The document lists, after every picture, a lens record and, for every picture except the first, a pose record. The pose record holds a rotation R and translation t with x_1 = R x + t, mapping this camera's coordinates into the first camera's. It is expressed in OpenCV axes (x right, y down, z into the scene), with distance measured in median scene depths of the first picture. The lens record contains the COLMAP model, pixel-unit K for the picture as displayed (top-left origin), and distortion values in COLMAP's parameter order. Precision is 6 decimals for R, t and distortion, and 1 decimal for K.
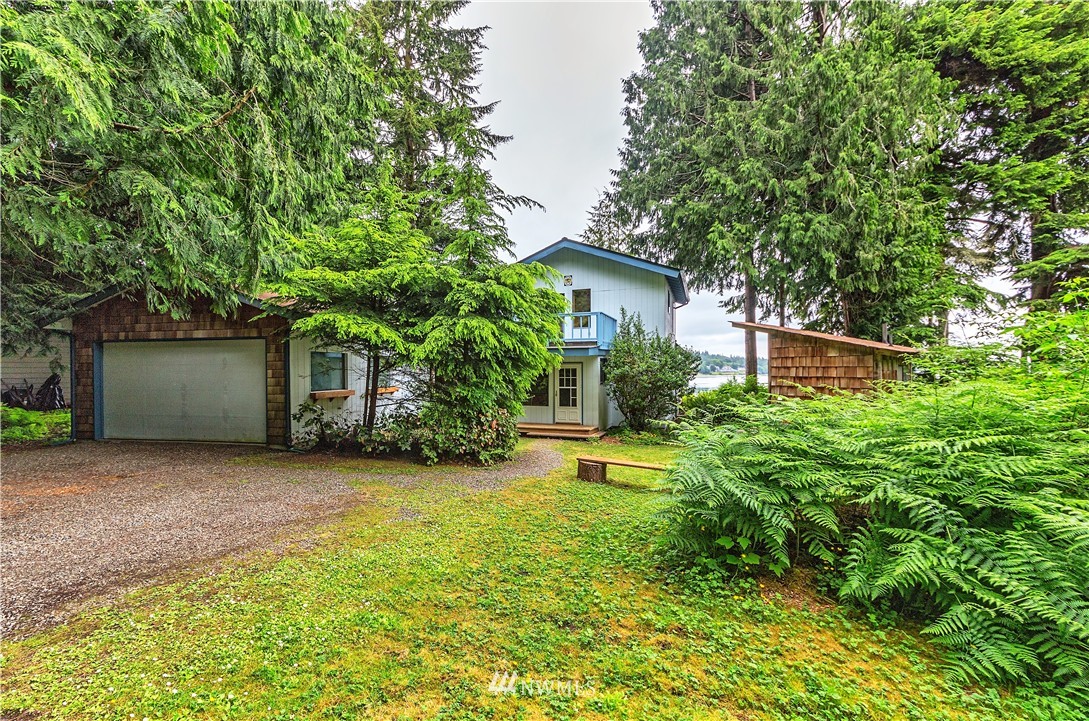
lens RADIAL K [[436.8, 0, 544.5], [0, 436.8, 360.5], [0, 0, 1]] dist [0.000390, 0.000000]
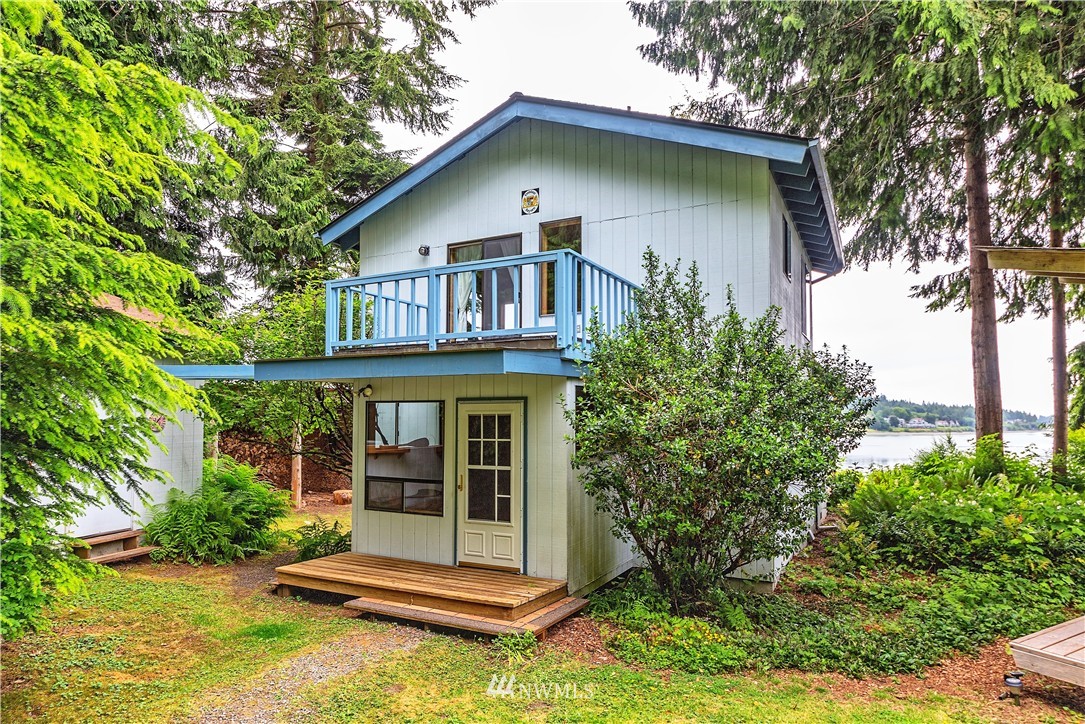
lens RADIAL K [[652.1, 0, 545.8], [0, 652.1, 381.7], [0, 0, 1]] dist [-0.003319, -0.000298]
pose [[0.992436, -0.000430, -0.122764, 0.161576], [-0.004477, 0.999202, -0.039688, 0.011716], [0.122683, 0.039937, 0.991642, 0.452717]]
